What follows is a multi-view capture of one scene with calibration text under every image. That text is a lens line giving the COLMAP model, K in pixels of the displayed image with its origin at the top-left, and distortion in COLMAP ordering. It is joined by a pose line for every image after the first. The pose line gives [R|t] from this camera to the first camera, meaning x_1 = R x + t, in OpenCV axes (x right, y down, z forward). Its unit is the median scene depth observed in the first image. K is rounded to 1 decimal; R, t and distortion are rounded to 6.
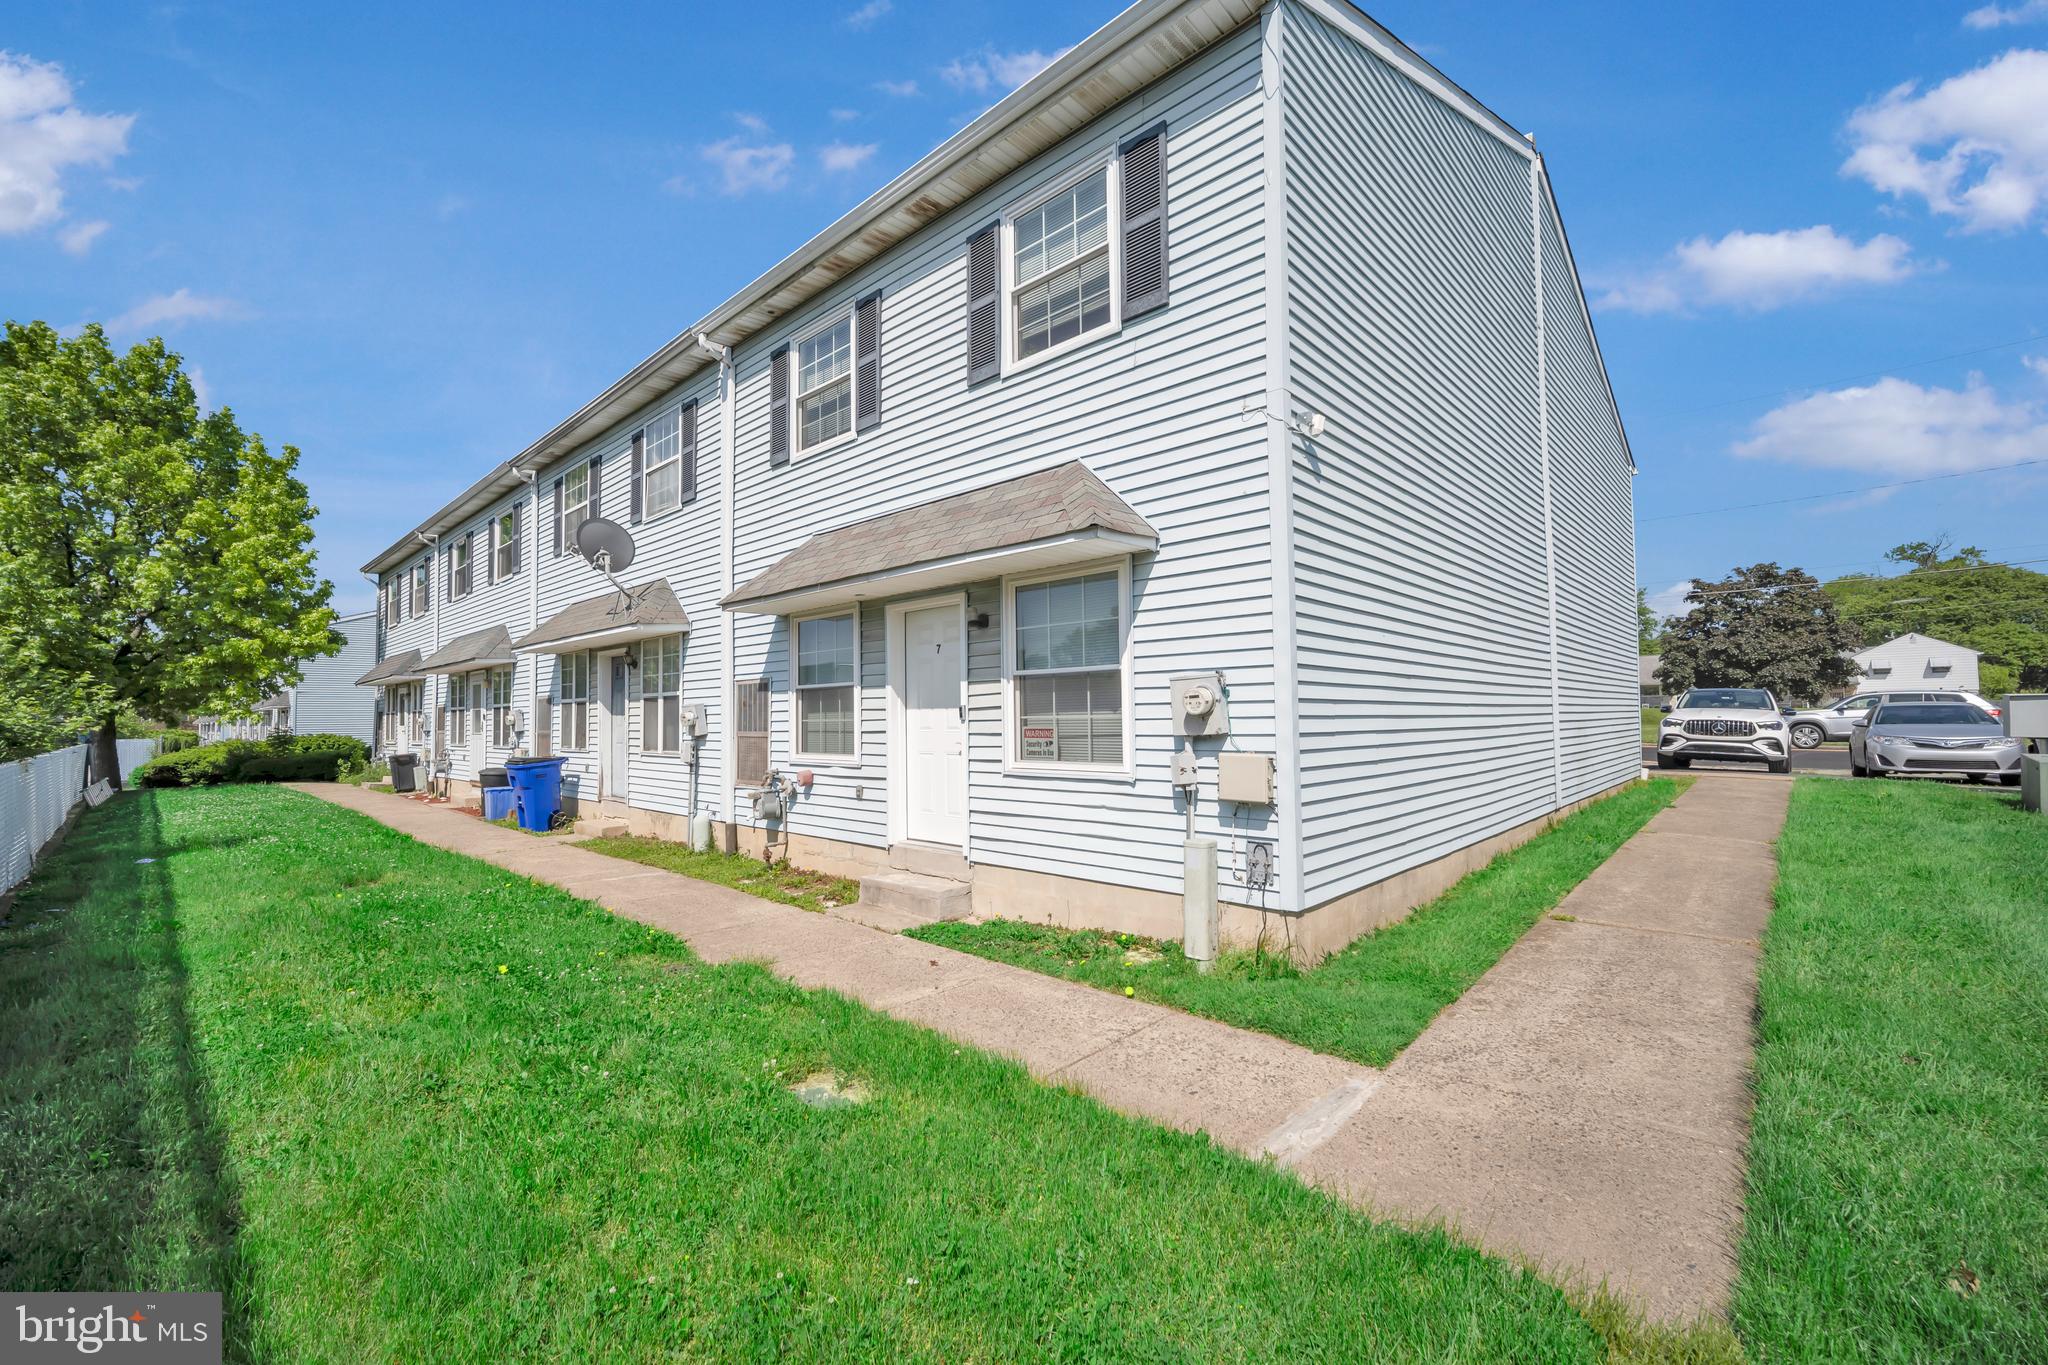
lens RADIAL K [[847.2, 0, 1028.1], [0, 847.2, 683.4], [0, 0, 1]] dist [-0.001382, 0.000022]
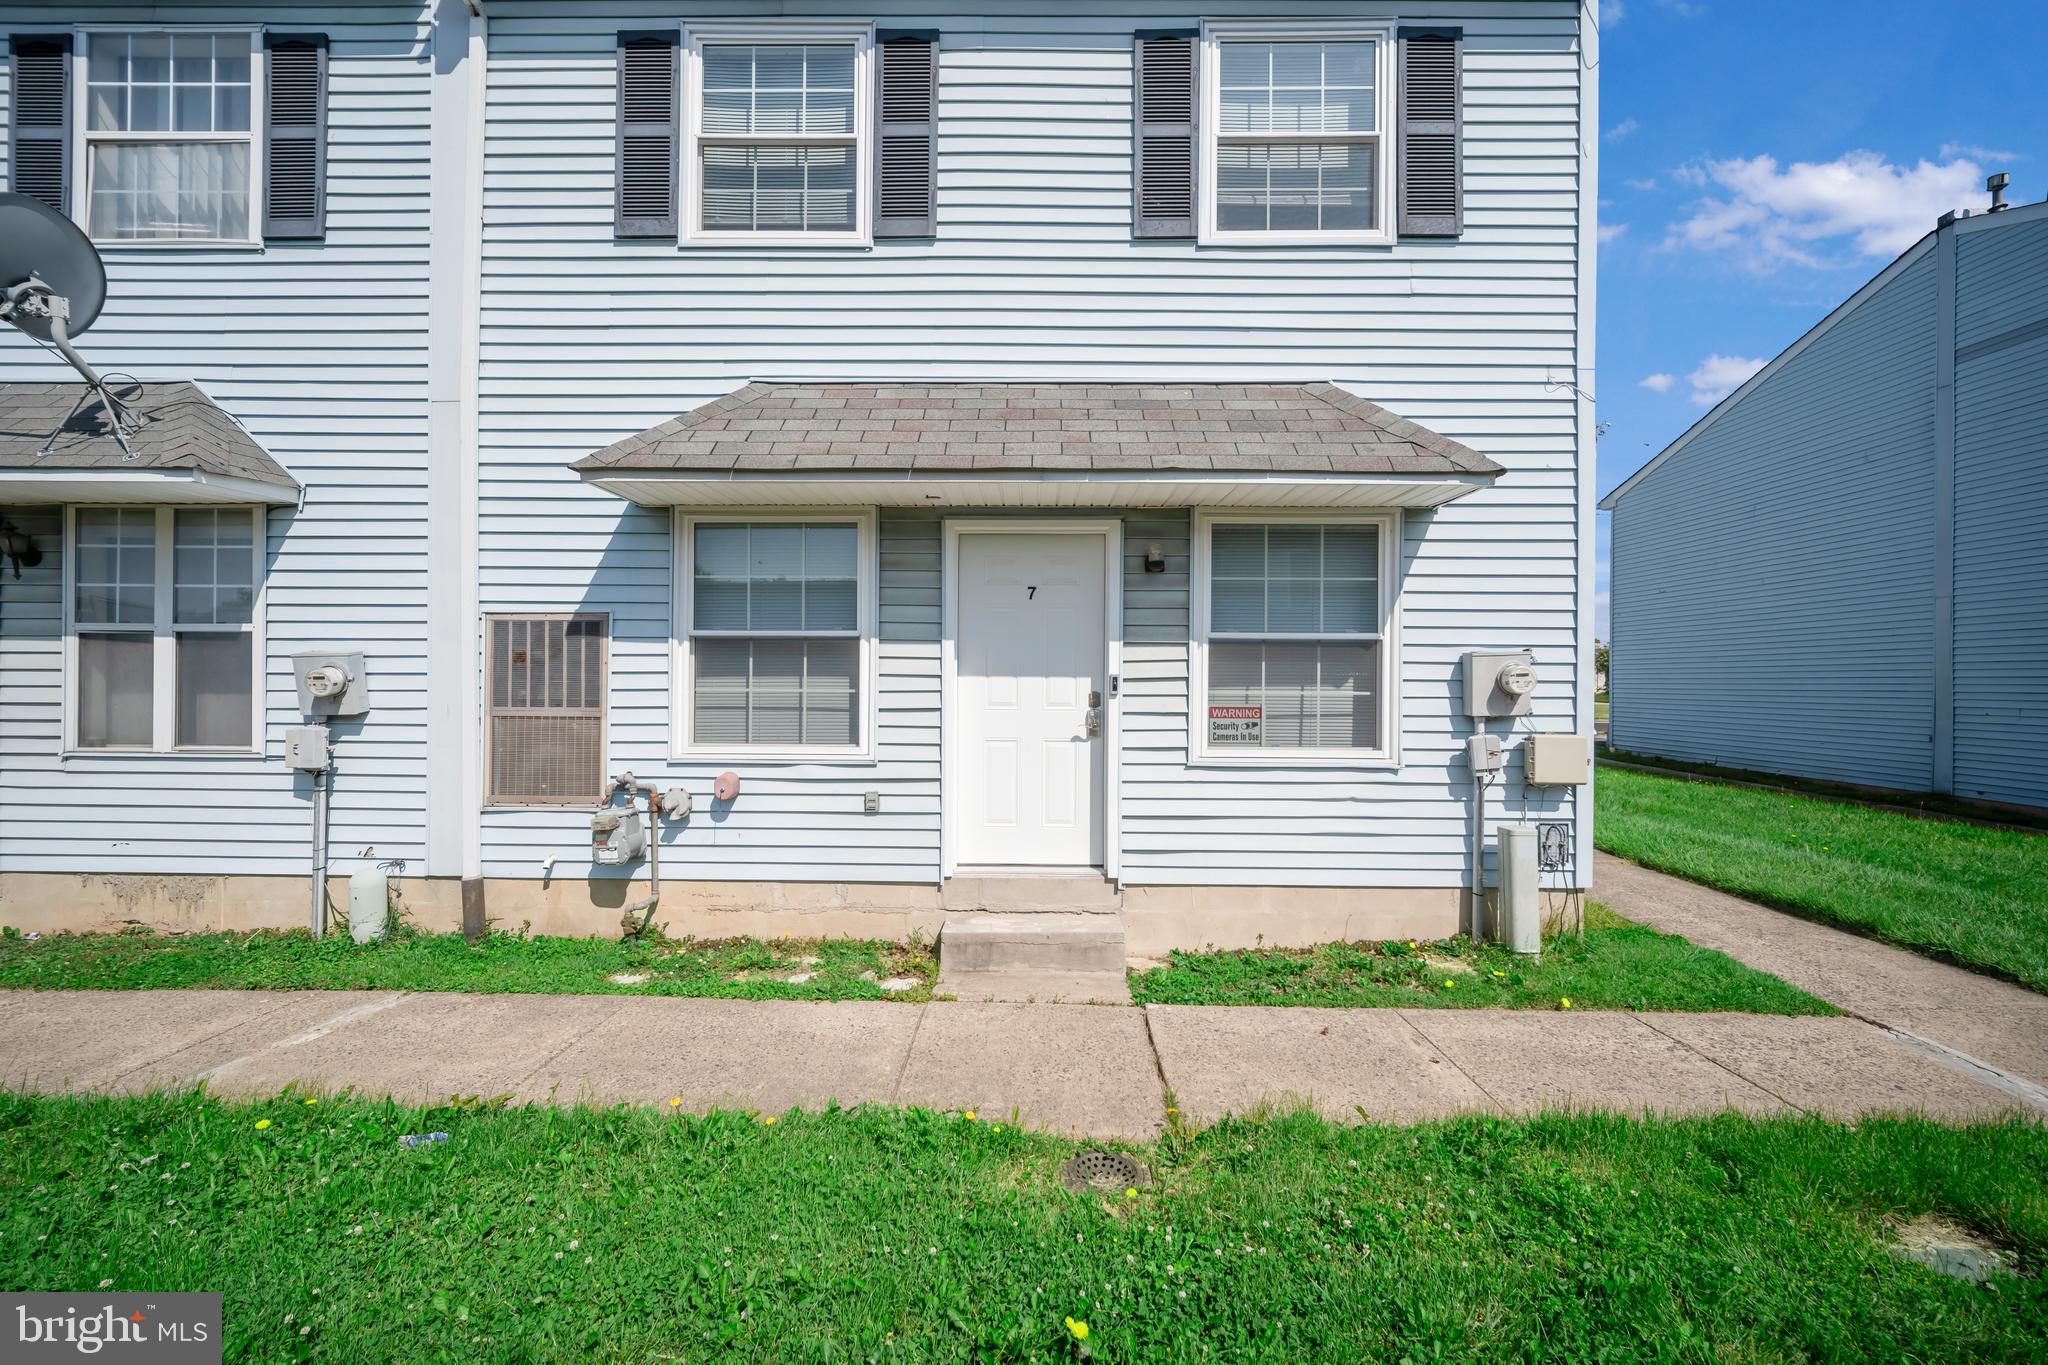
lens RADIAL K [[797.2, 0, 1025.4], [0, 797.2, 700.5], [0, 0, 1]] dist [-0.002826, -0.000395]
pose [[0.733881, 0.017286, 0.679058, -0.596098], [-0.042801, 0.998866, 0.020829, 0.037237], [-0.677928, -0.044350, 0.733789, 0.541800]]
